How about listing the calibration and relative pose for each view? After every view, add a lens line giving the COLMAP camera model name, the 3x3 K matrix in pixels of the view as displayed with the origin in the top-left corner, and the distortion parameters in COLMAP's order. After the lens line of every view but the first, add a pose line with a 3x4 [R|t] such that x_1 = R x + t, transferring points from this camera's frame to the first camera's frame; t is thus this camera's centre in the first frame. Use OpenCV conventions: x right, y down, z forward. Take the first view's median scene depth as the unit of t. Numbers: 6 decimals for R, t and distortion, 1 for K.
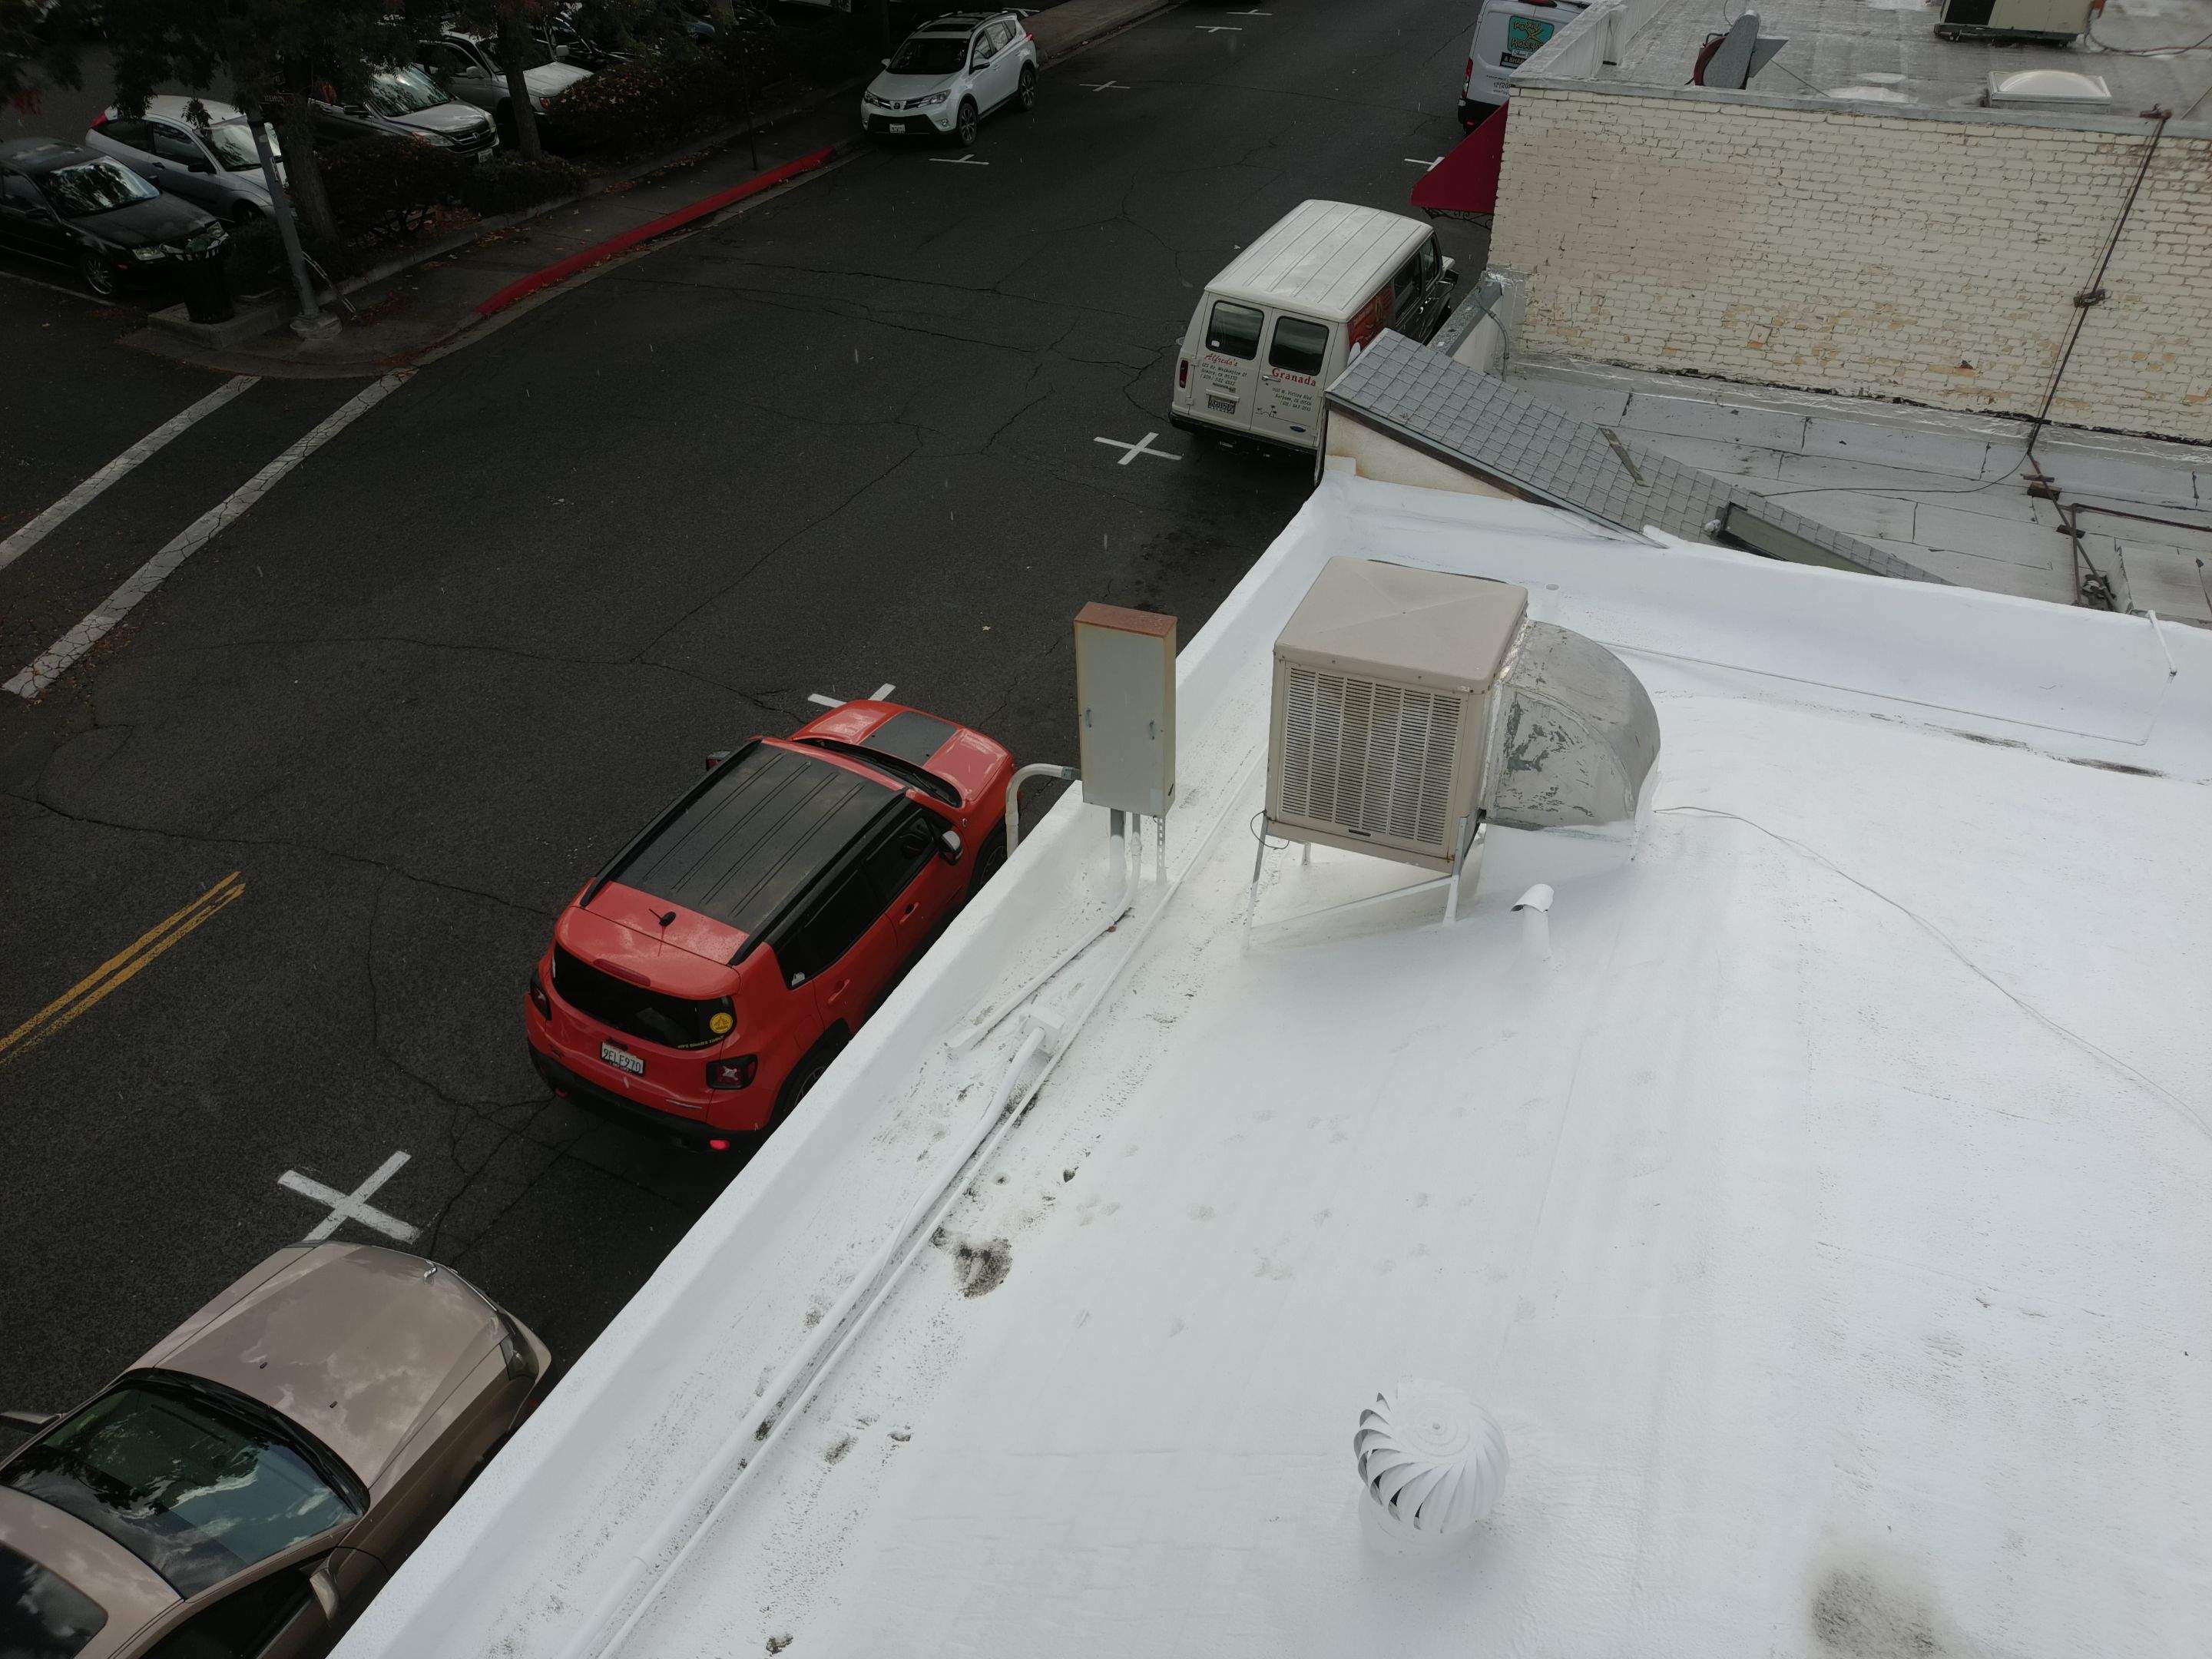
lens RADIAL K [[1647.3, 0, 1106.0], [0, 1647.3, 829.5], [0, 0, 1]] dist [0.115428, -0.189958]
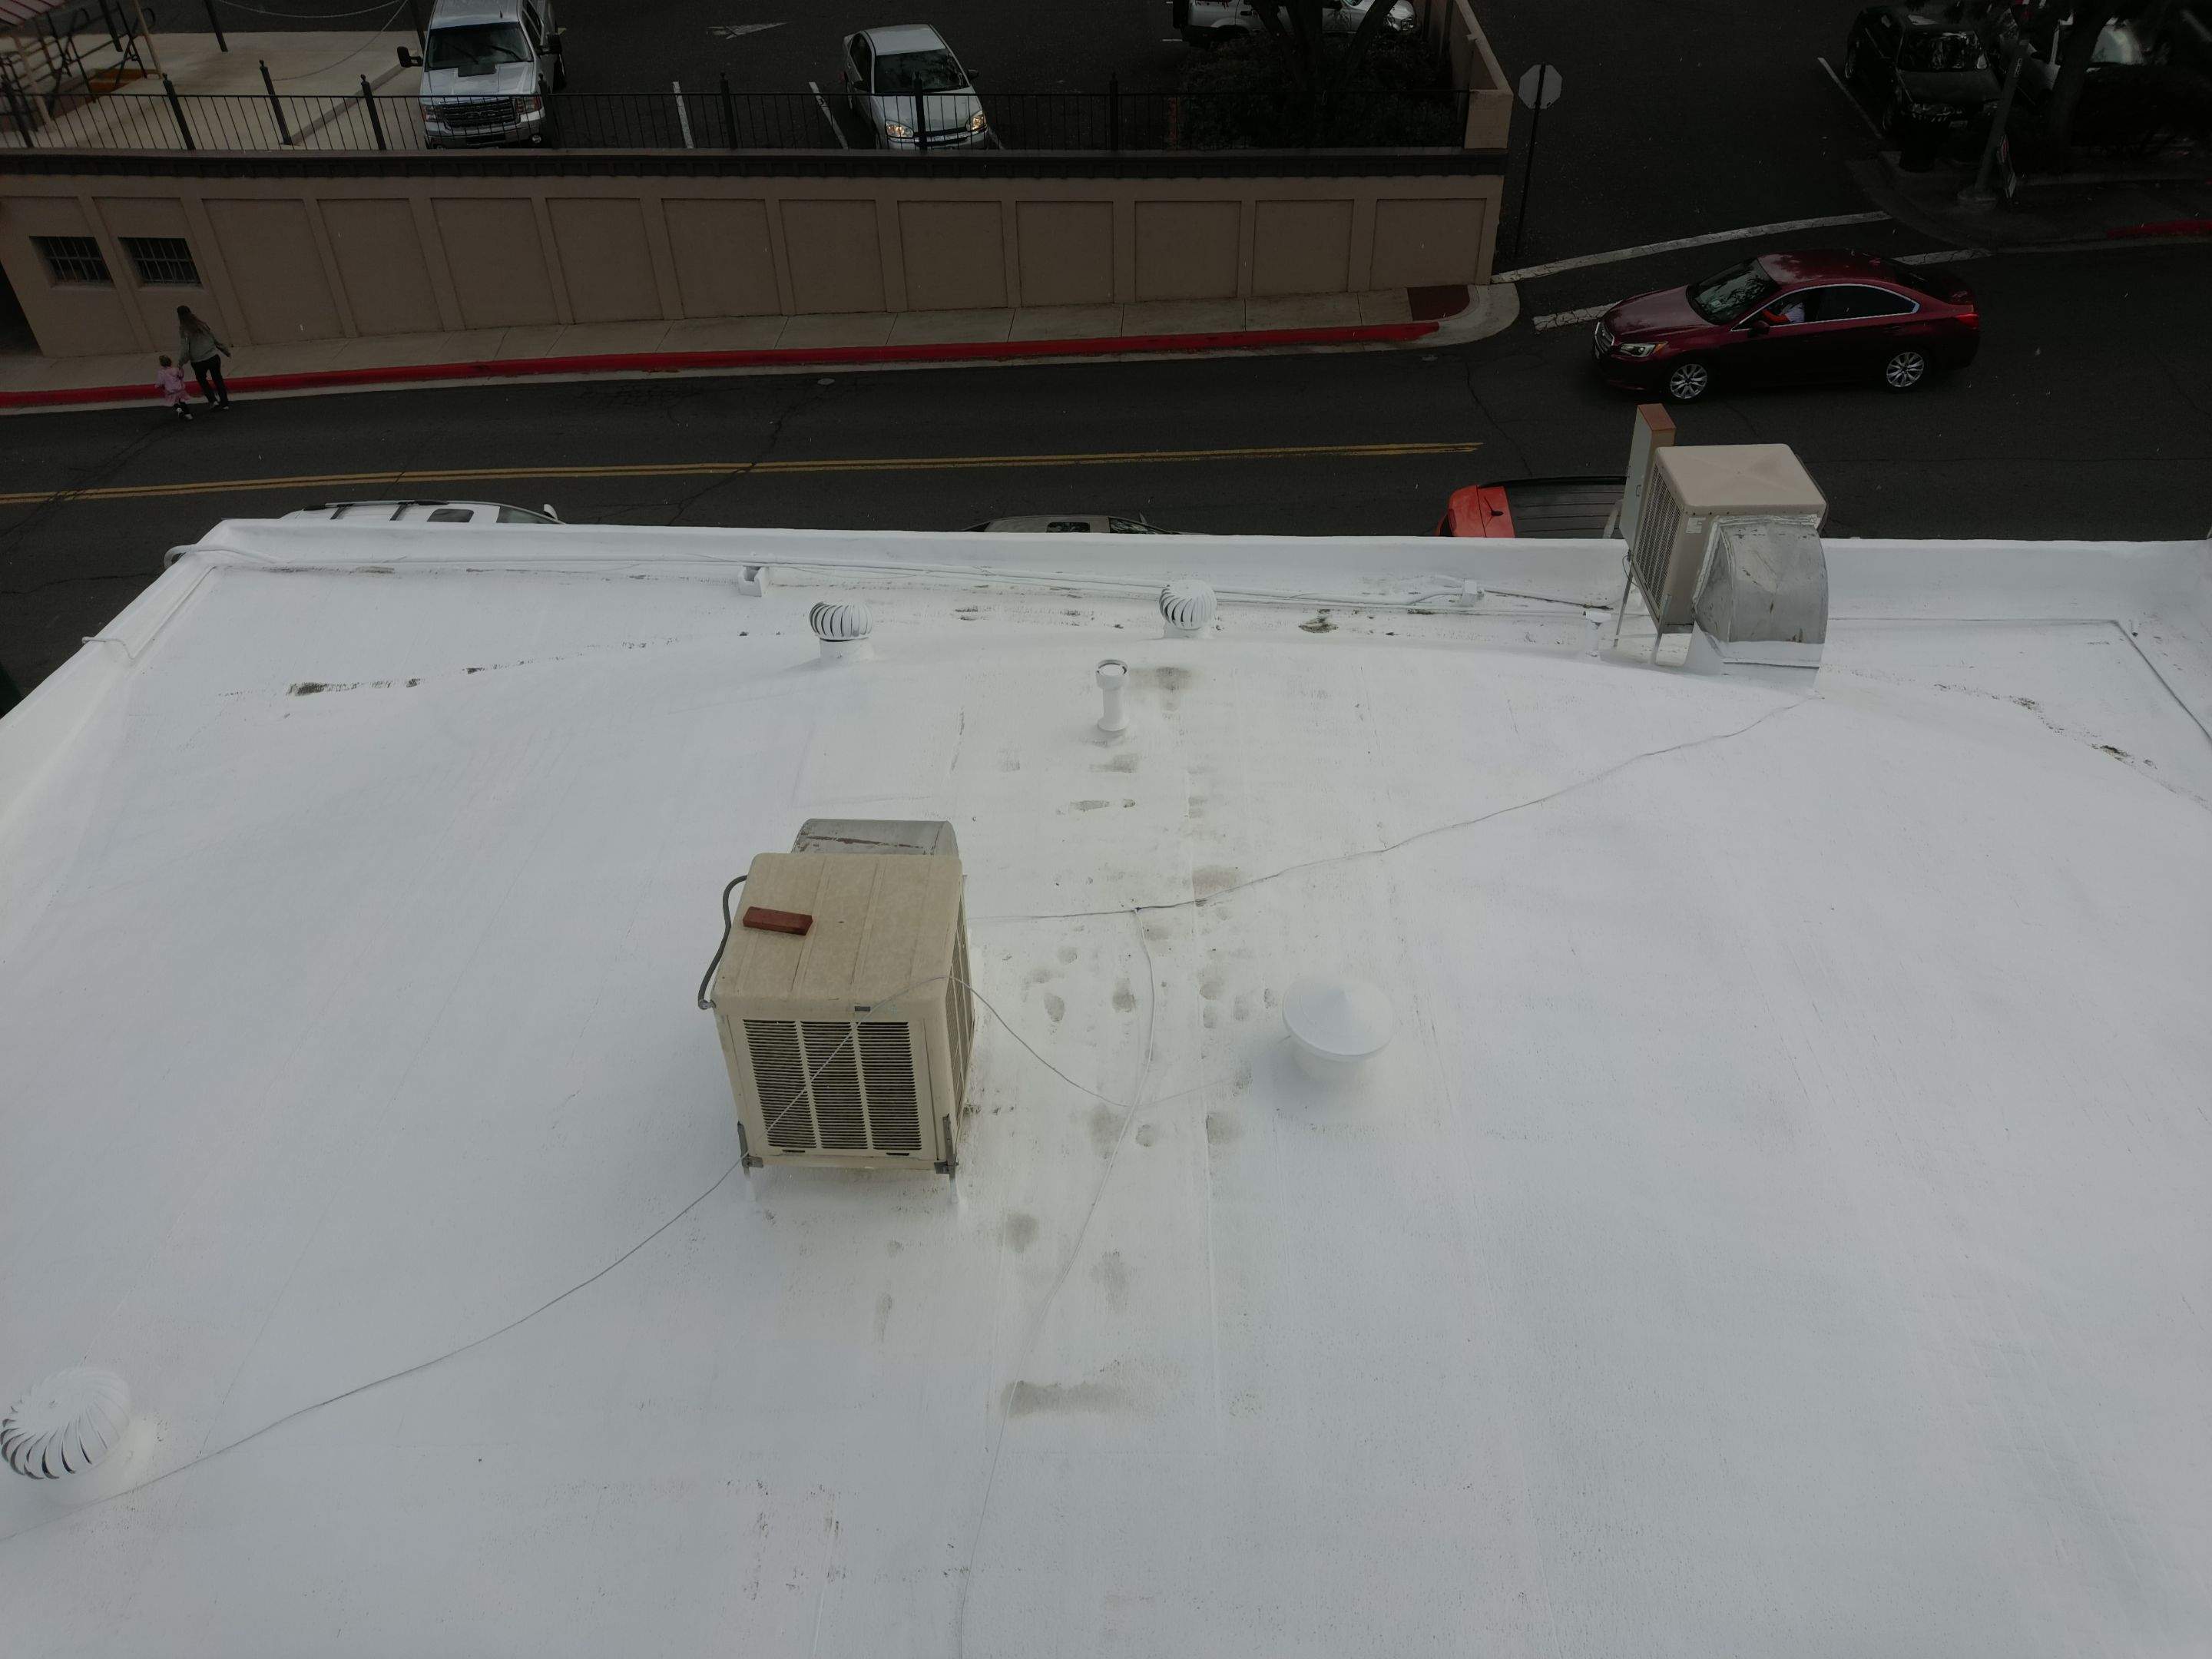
lens RADIAL K [[1647.3, 0, 1106.0], [0, 1647.3, 829.5], [0, 0, 1]] dist [0.115428, -0.189958]
pose [[0.362141, 0.582583, -0.727633, 0.626194], [-0.524963, 0.772520, 0.357249, -0.057823], [0.770239, 0.252606, 0.585596, -0.144611]]
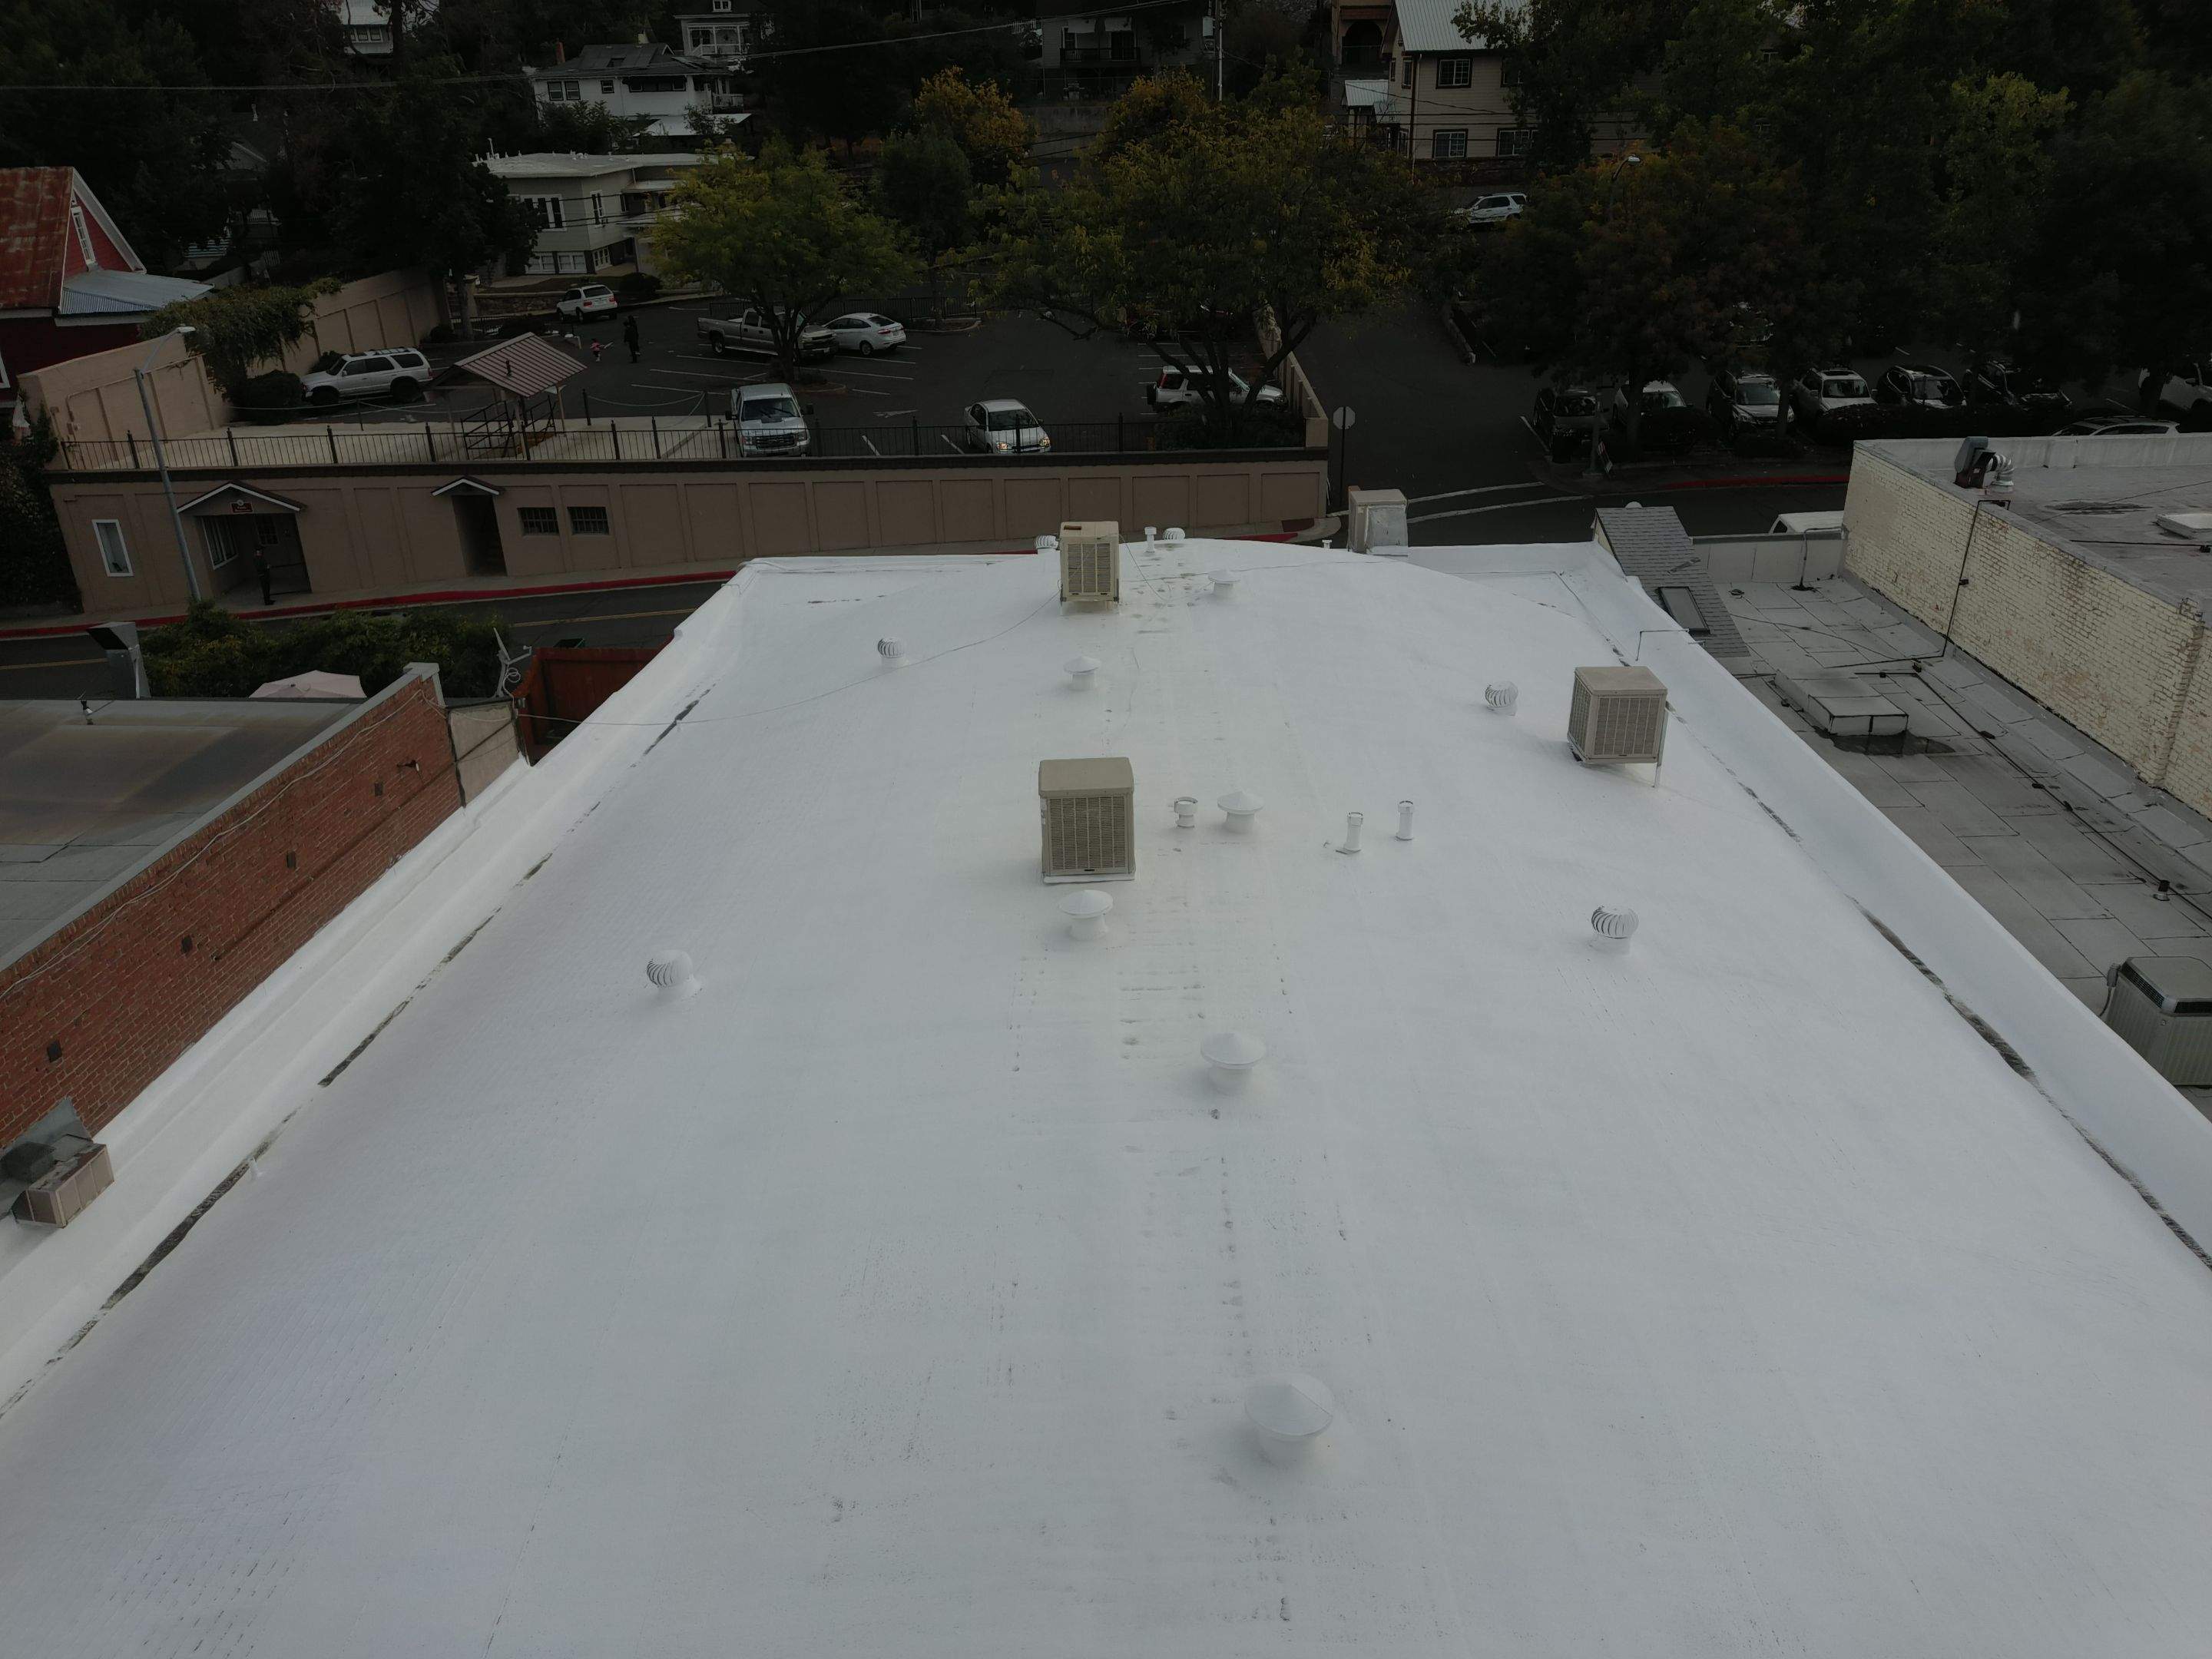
lens RADIAL K [[1647.3, 0, 1106.0], [0, 1647.3, 829.5], [0, 0, 1]] dist [0.115428, -0.189958]
pose [[0.388222, 0.377460, -0.840718, 1.792396], [-0.512740, 0.846503, 0.143287, 0.160102], [0.765755, 0.375442, 0.522170, -0.667366]]
